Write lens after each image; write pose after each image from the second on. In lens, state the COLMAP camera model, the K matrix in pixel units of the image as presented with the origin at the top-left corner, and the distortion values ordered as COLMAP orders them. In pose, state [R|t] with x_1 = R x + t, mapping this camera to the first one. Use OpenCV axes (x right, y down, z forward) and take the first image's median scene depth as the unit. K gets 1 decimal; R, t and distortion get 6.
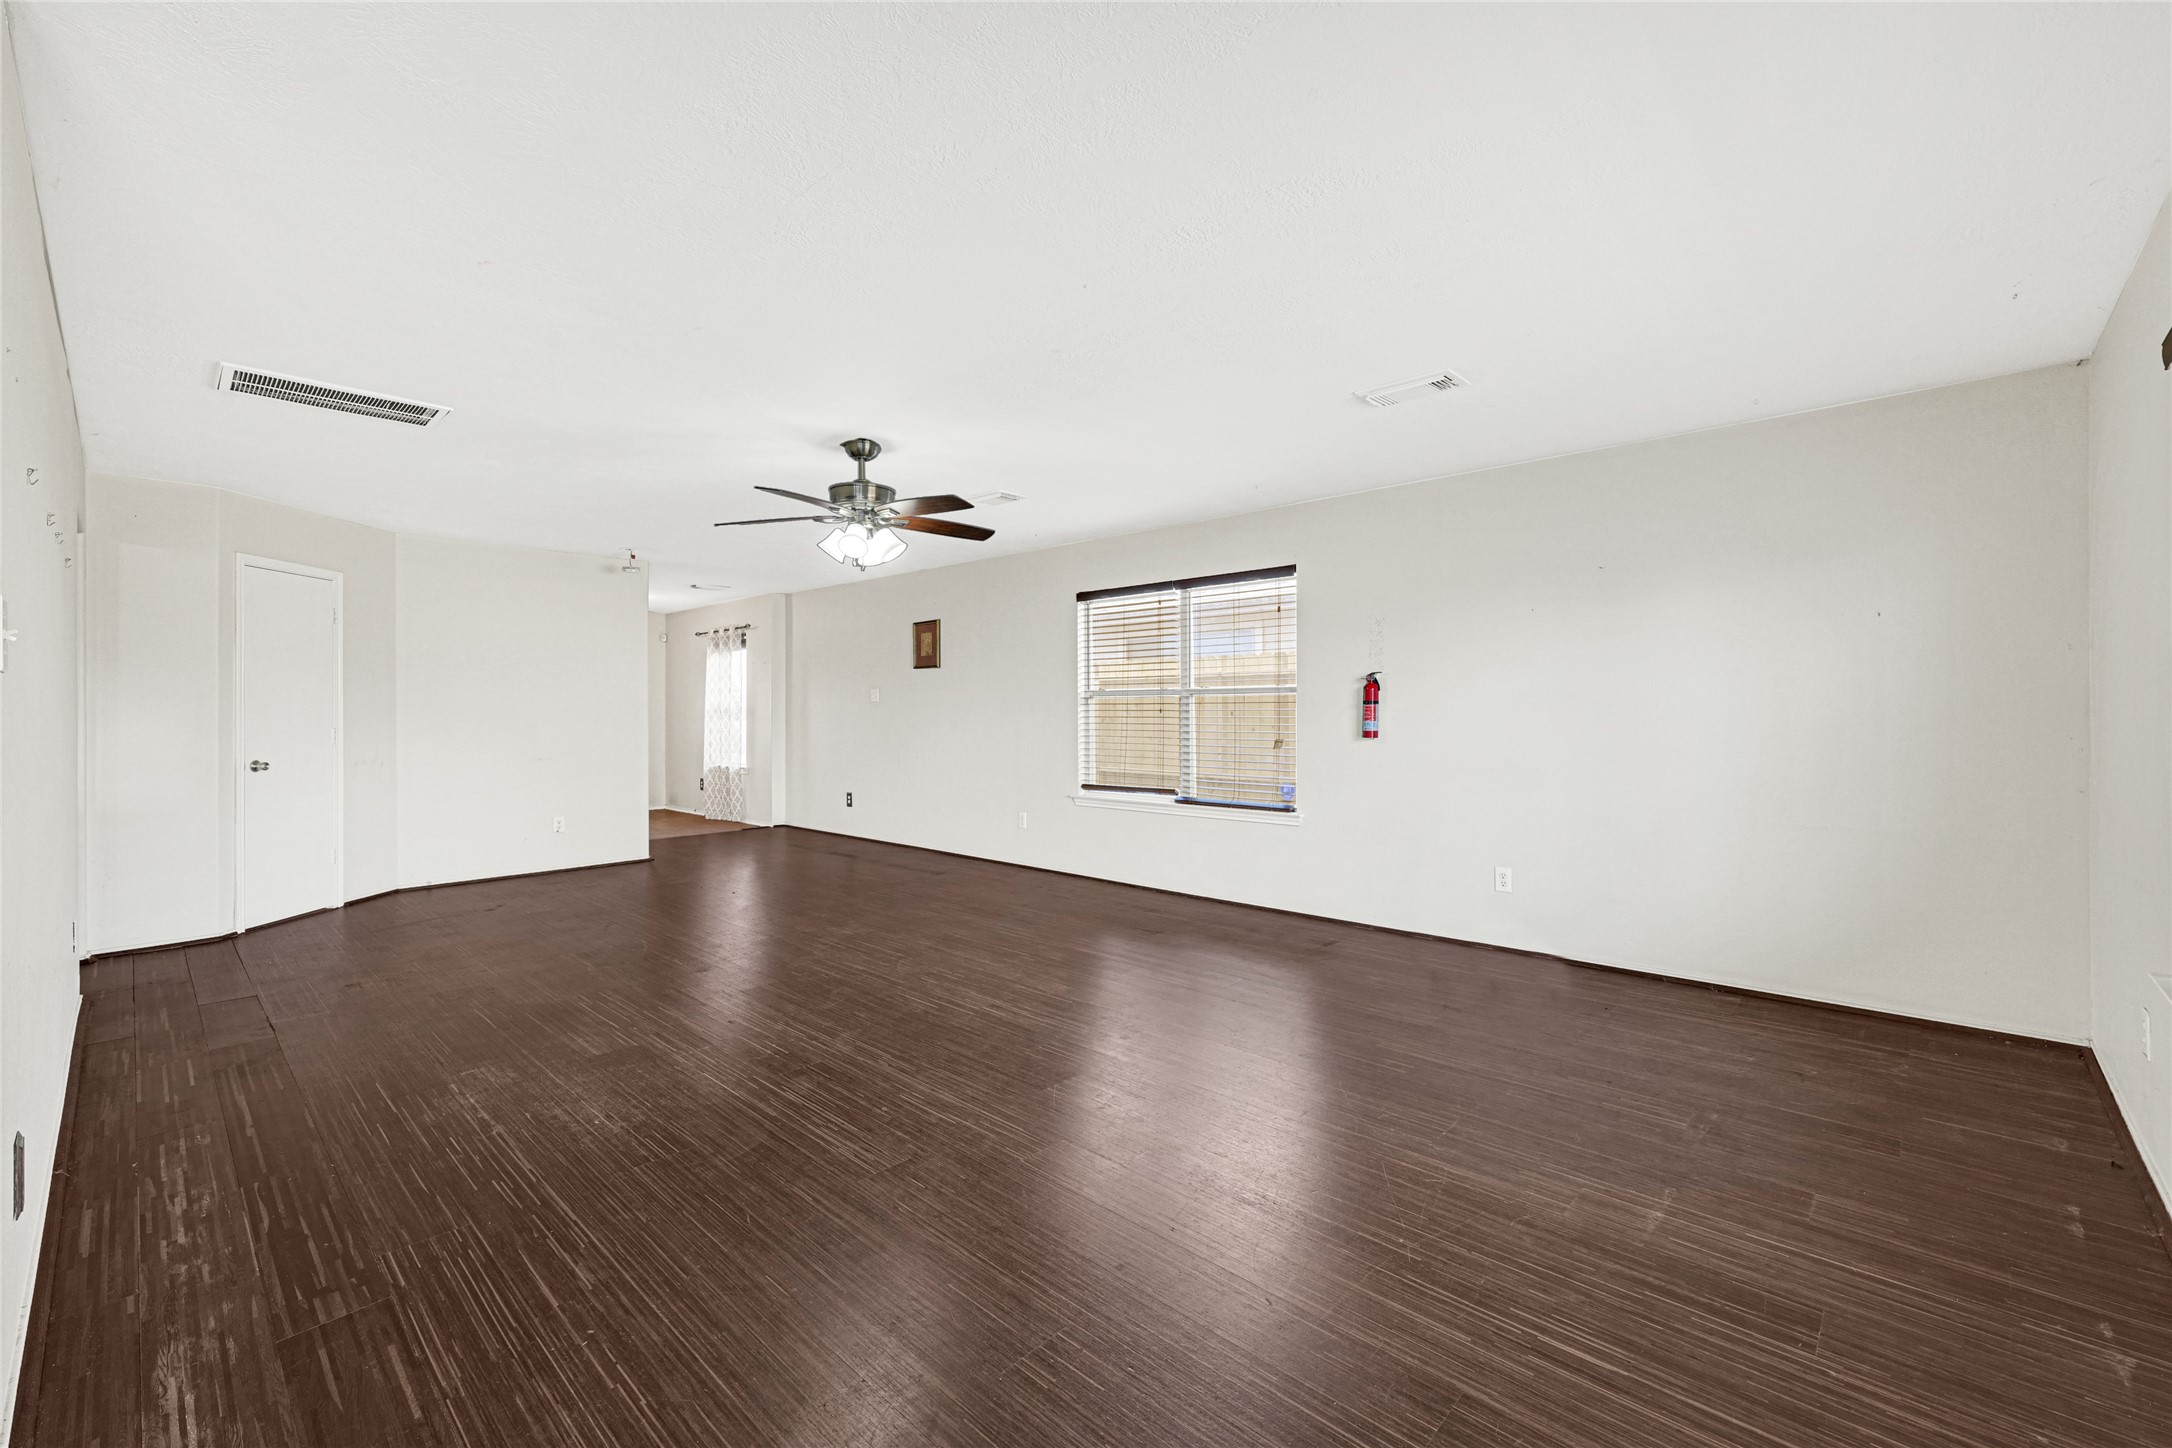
lens RADIAL K [[919.3, 0, 1092.5], [0, 919.3, 707.9], [0, 0, 1]] dist [-0.001337, 0.000468]
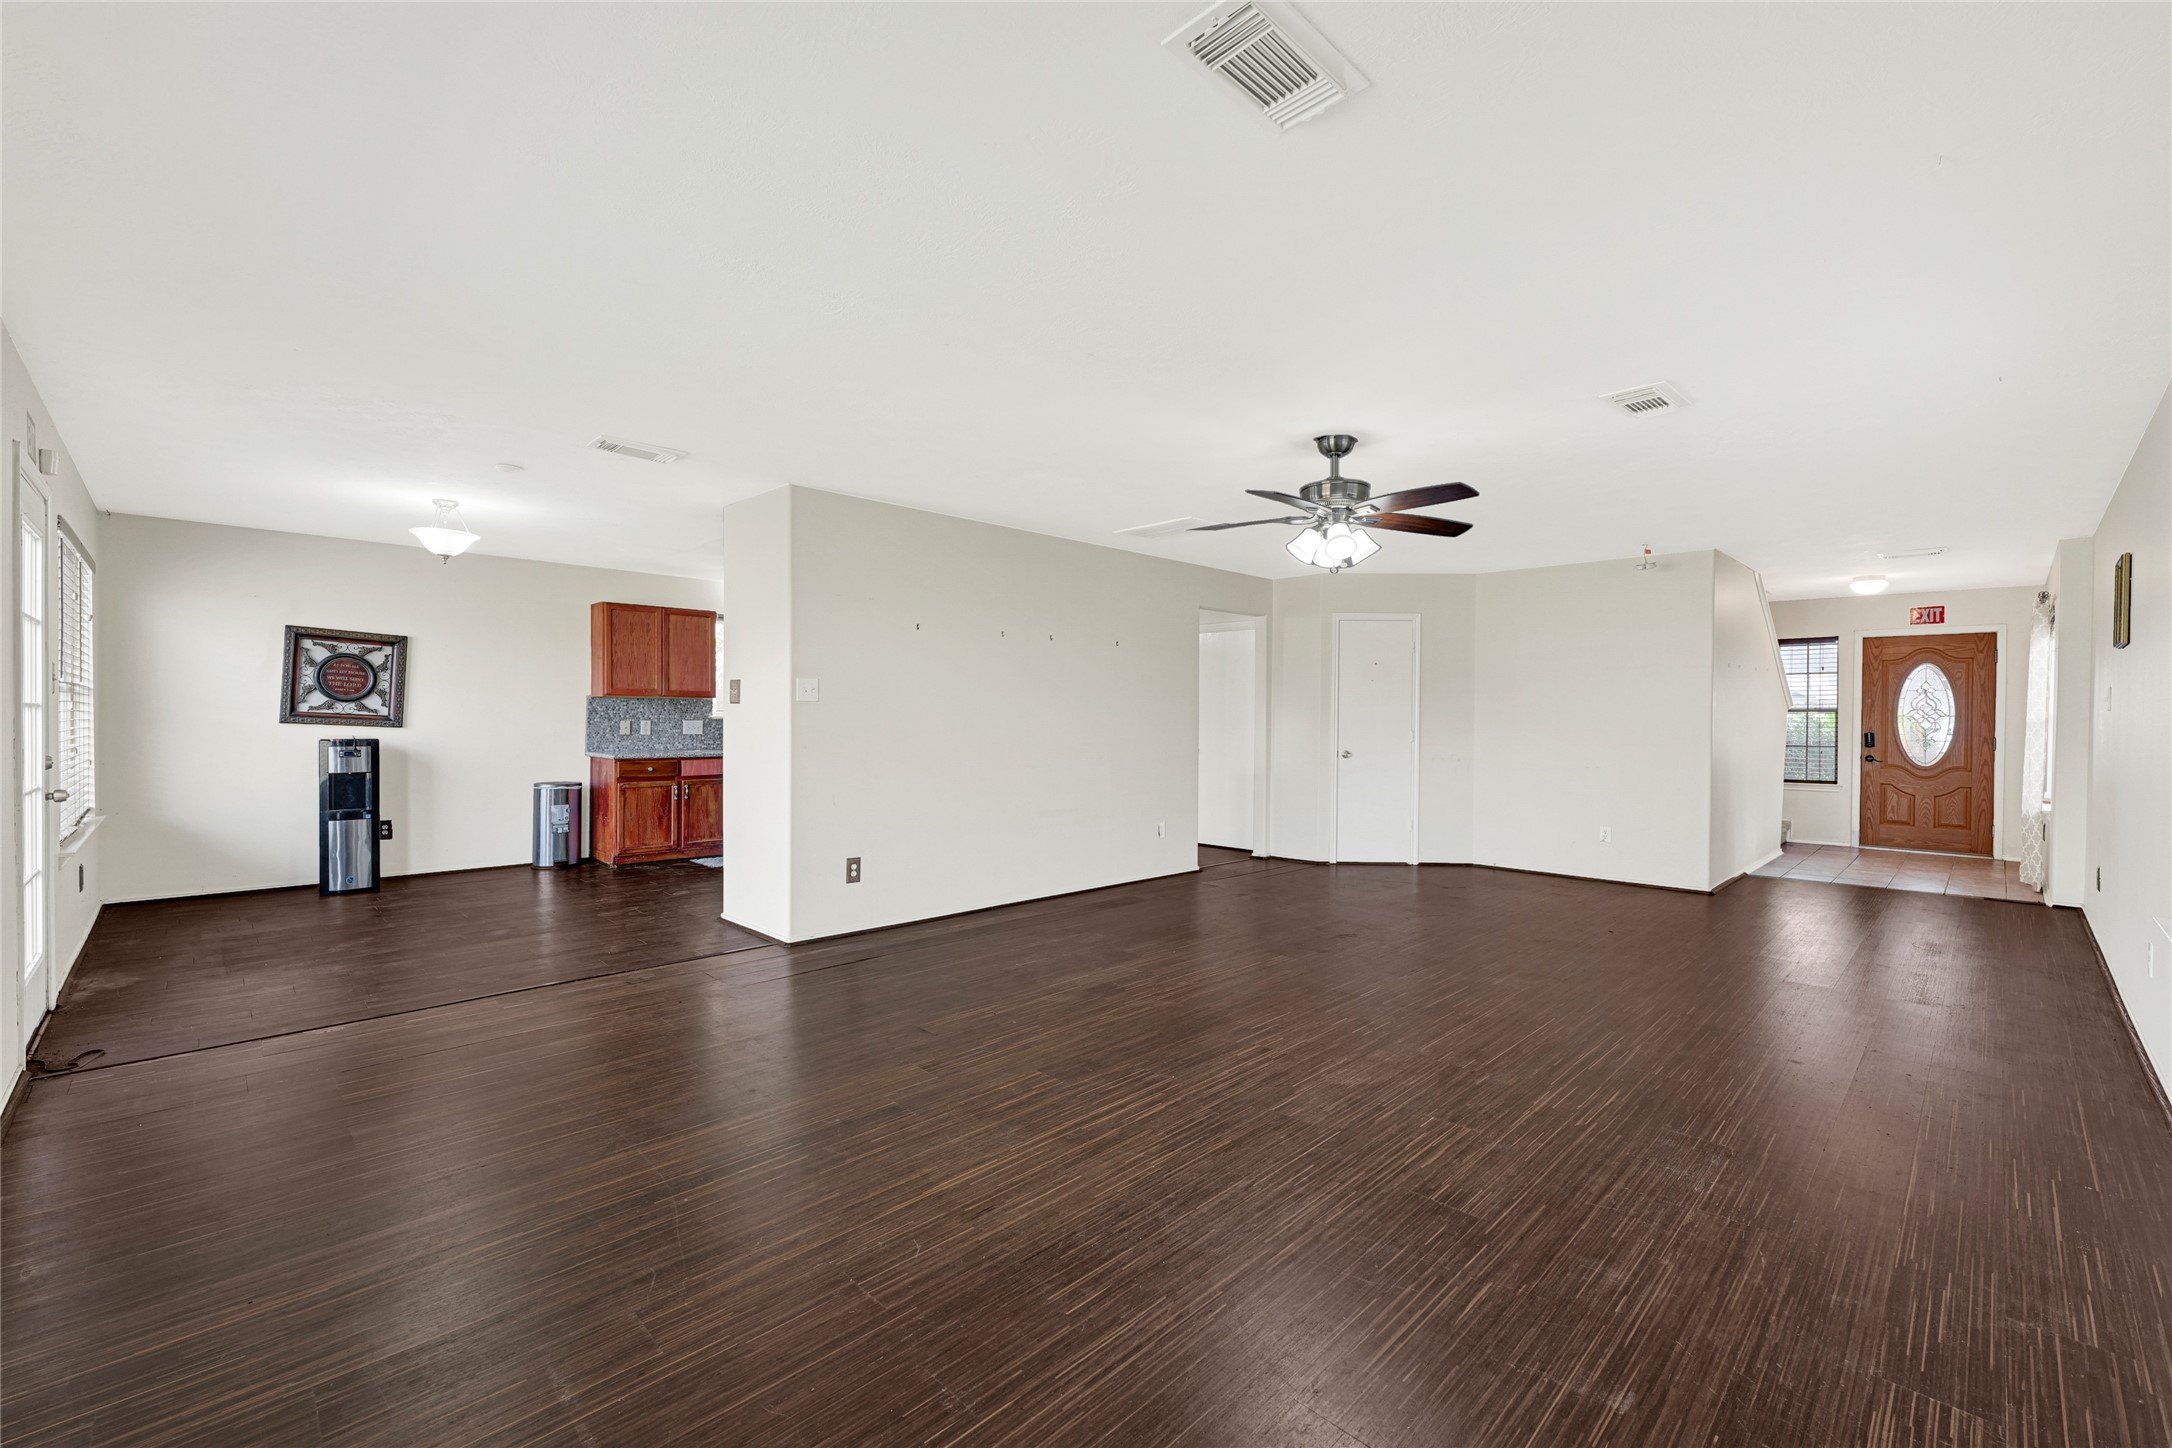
lens RADIAL K [[919.3, 0, 1084.7], [0, 919.3, 715.8], [0, 0, 1]] dist [-0.001337, 0.000468]
pose [[-0.058595, 0.005516, -0.998267, 0.795714], [-0.008018, 0.999950, 0.005995, -0.006318], [0.998250, 0.008355, -0.058548, 0.871094]]
